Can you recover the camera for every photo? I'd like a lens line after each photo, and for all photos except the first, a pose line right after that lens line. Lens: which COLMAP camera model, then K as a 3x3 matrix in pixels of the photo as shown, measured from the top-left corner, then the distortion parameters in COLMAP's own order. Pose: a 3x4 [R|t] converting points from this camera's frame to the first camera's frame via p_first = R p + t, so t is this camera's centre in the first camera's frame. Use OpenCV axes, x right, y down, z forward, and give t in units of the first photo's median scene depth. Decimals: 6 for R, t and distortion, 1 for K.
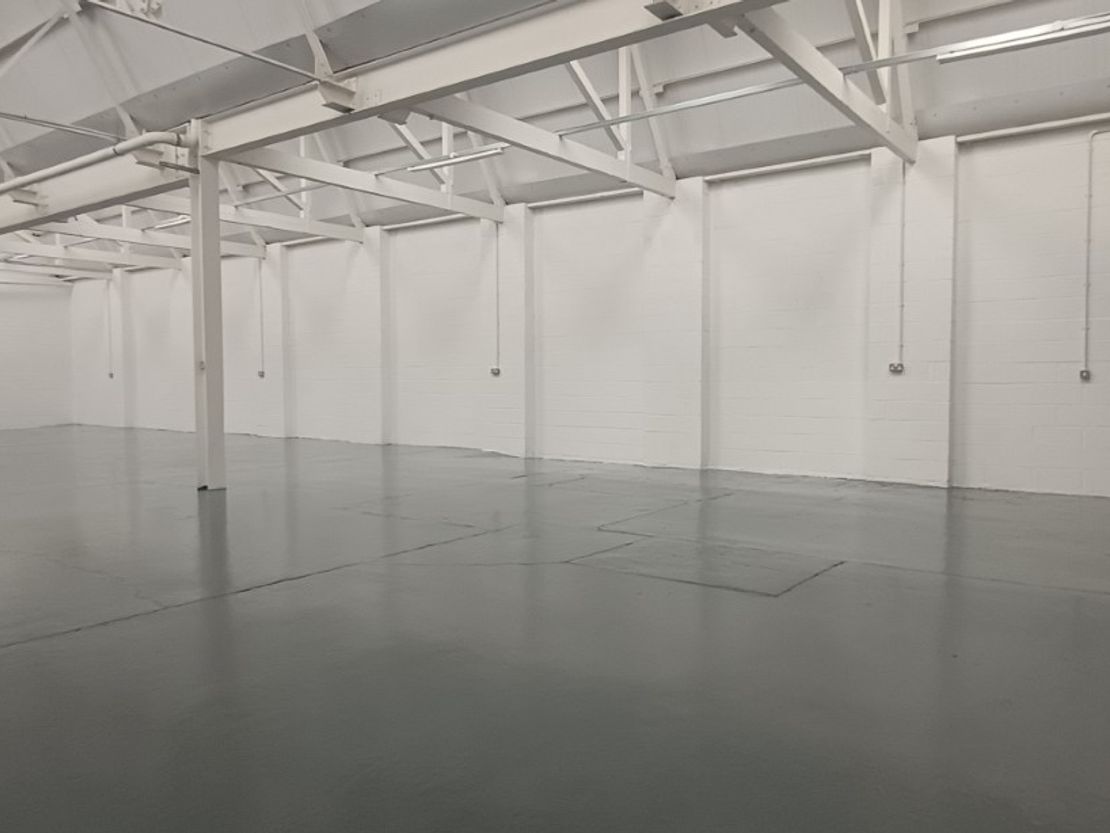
lens RADIAL K [[819.2, 0, 560.5], [0, 819.2, 414.0], [0, 0, 1]] dist [0.009670, -0.016837]
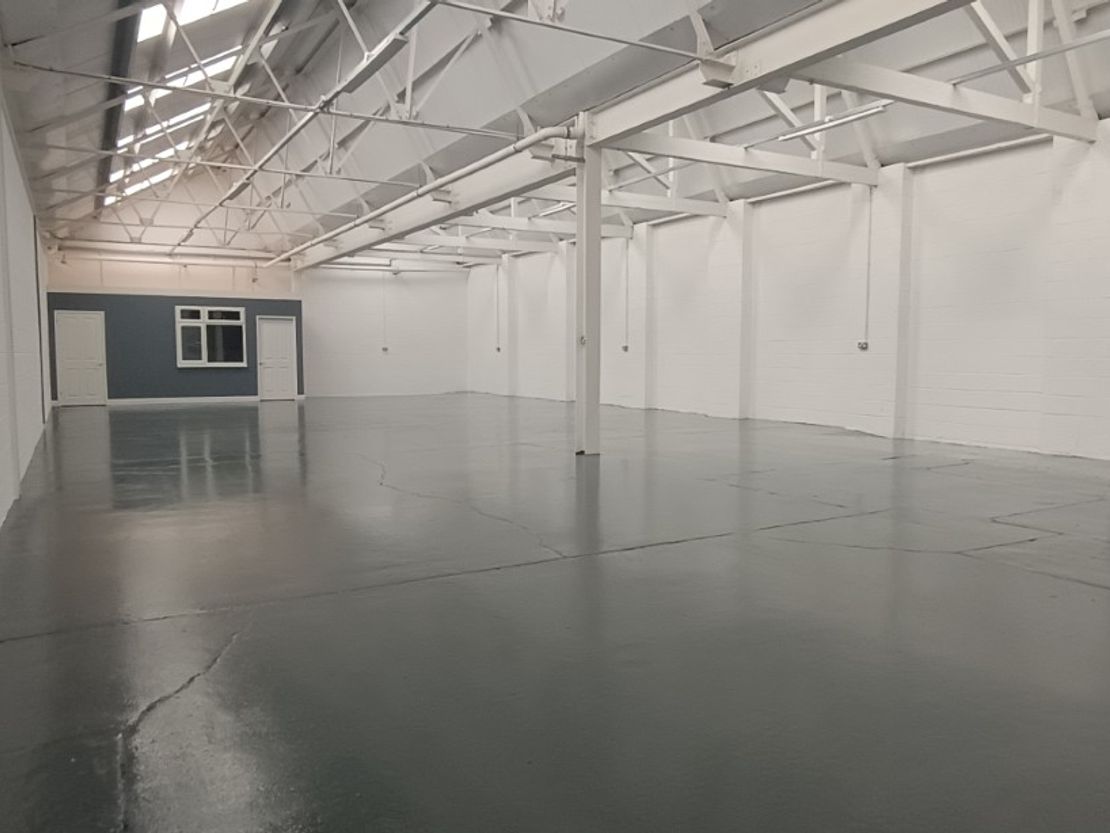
lens RADIAL K [[819.2, 0, 569.7], [0, 819.2, 418.6], [0, 0, 1]] dist [0.009670, -0.016837]
pose [[0.917295, 0.034619, -0.396700, -0.013248], [-0.019879, 0.998953, 0.041211, 0.000136], [0.397711, -0.029917, 0.917023, -0.006837]]
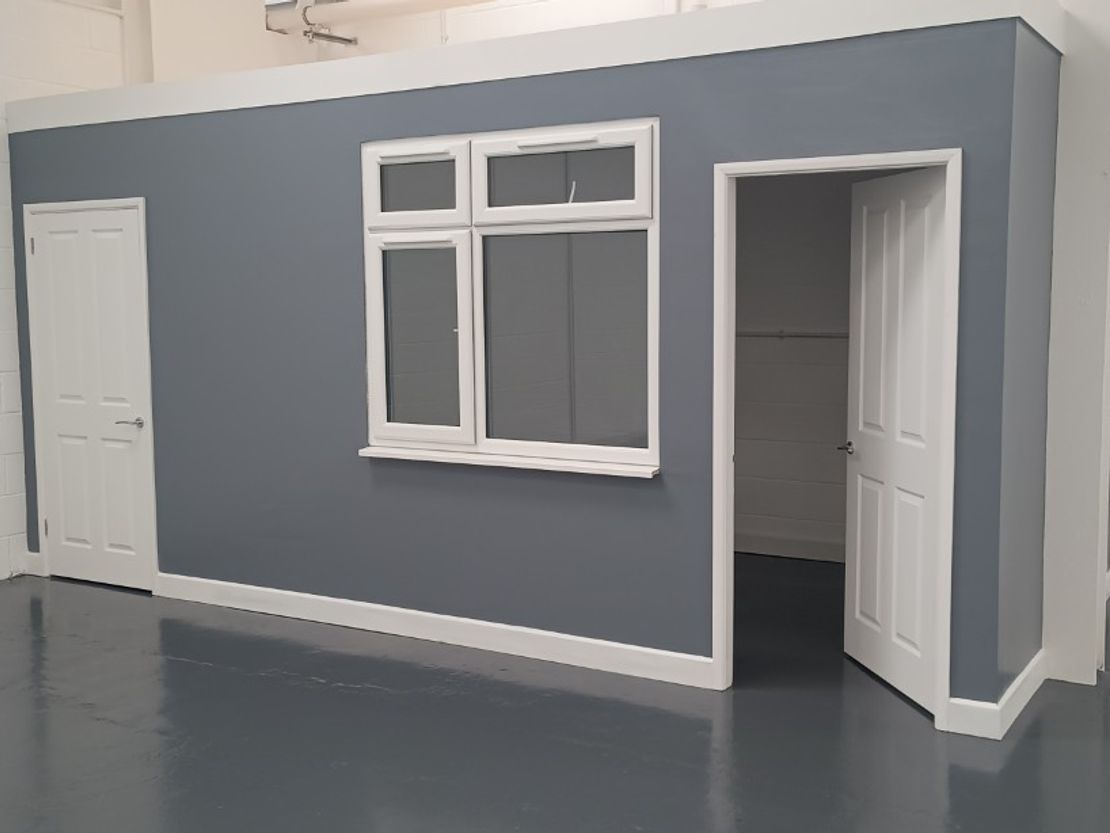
lens RADIAL K [[1249.9, 0, 555.0], [0, 1249.9, 418.0], [0, 0, 1]] dist [0.040295, 0.000000]
pose [[0.076764, 0.094744, -0.992538, -0.857676], [-0.038685, 0.995008, 0.091988, -0.080679], [0.996299, 0.031335, 0.080046, 1.186693]]
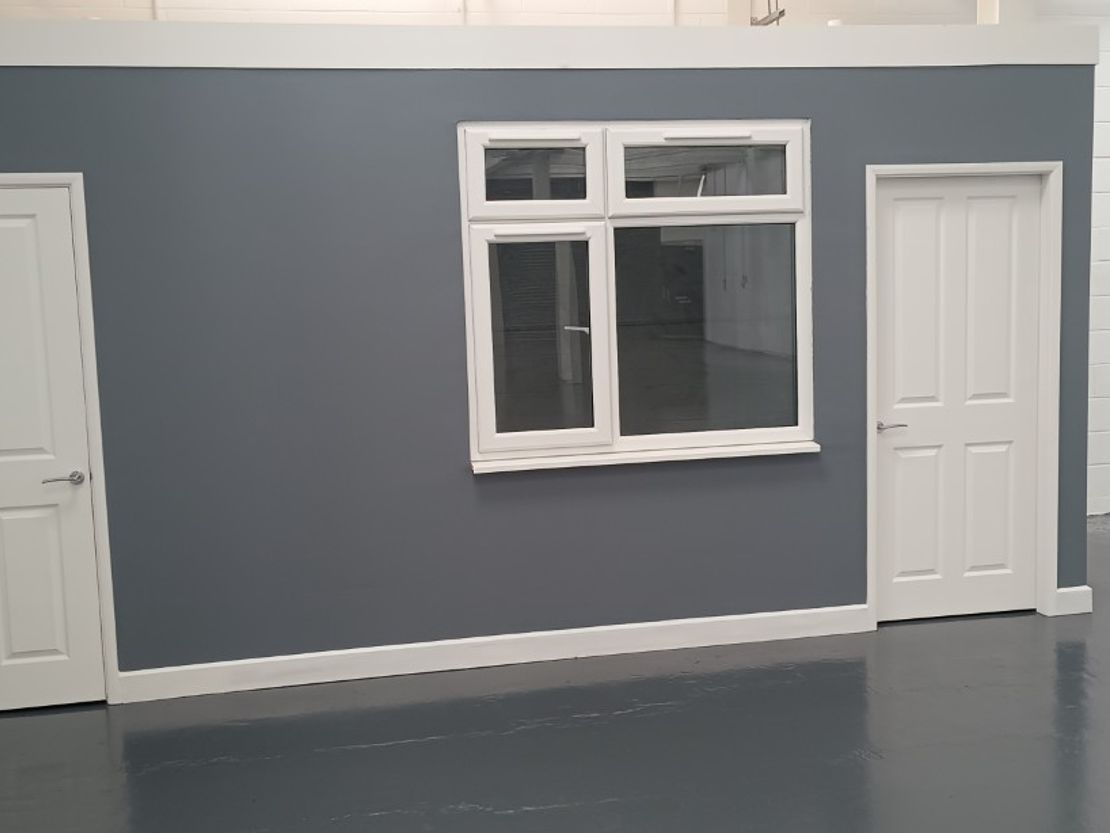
lens RADIAL K [[1095.3, 0, 550.9], [0, 1095.3, 408.6], [0, 0, 1]] dist [0.041163, 0.000000]
pose [[0.717604, 0.045578, -0.694959, -1.061833], [0.004924, 0.997499, 0.070505, -0.067697], [0.696434, -0.054017, 0.715585, 0.899602]]
